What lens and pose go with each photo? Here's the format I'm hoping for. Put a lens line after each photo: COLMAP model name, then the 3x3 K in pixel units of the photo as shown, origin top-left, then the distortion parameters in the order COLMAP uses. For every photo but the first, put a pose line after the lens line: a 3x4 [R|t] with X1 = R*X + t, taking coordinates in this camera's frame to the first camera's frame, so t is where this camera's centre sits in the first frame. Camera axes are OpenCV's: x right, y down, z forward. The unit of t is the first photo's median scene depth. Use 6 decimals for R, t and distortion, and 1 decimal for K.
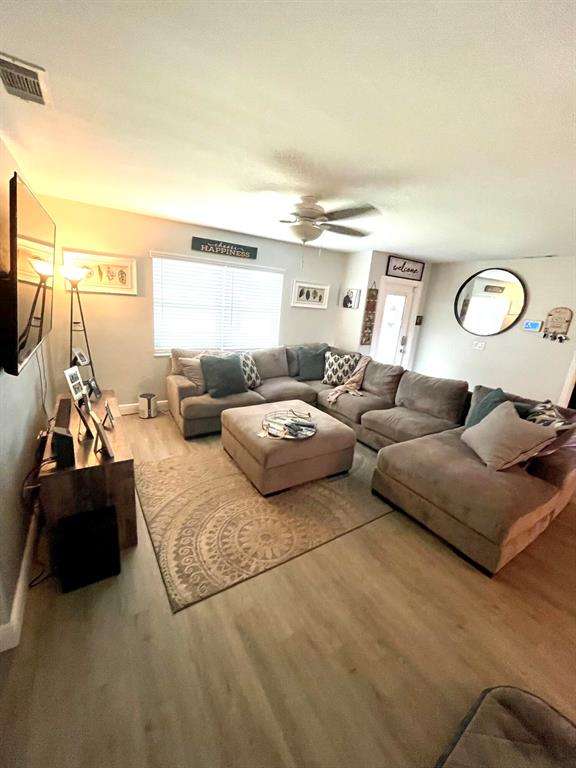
lens RADIAL K [[309.0, 0, 286.0], [0, 309.0, 379.0], [0, 0, 1]] dist [-0.006945, -0.000129]
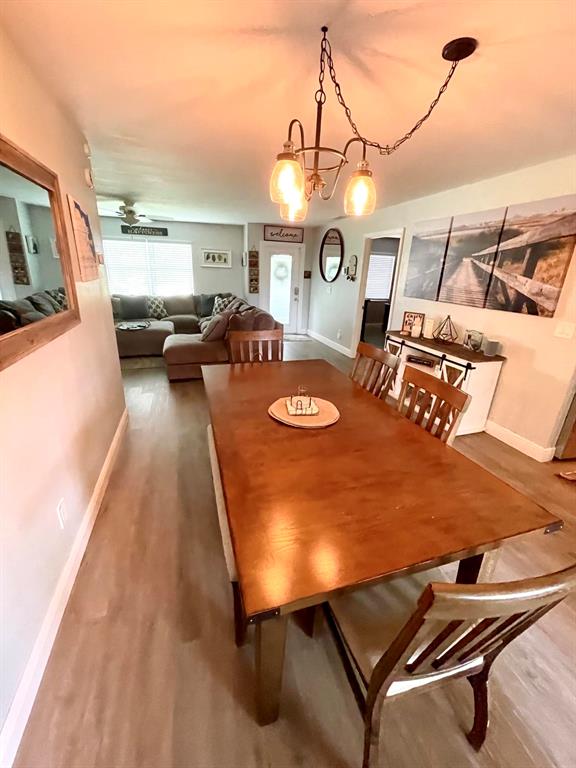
lens RADIAL K [[309.0, 0, 286.0], [0, 309.0, 379.0], [0, 0, 1]] dist [-0.006945, -0.000129]
pose [[0.966441, 0.042594, -0.253334, 0.784491], [-0.024691, 0.996994, 0.073436, 0.174011], [0.255700, -0.064717, 0.964588, -0.335256]]
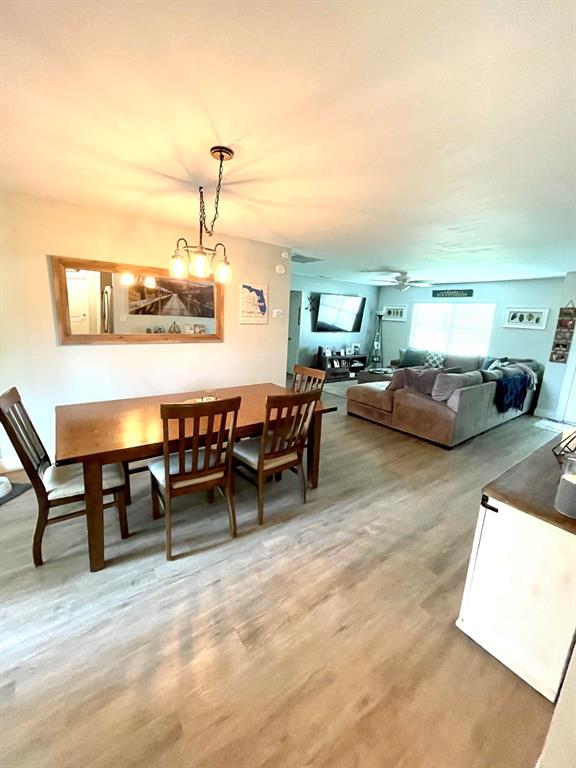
lens RADIAL K [[309.0, 0, 286.0], [0, 309.0, 379.0], [0, 0, 1]] dist [-0.006945, -0.000129]
pose [[0.076519, 0.127715, -0.988855, 1.220349], [-0.291591, 0.951270, 0.100297, 0.102238], [0.953478, 0.280666, 0.110030, 0.059121]]
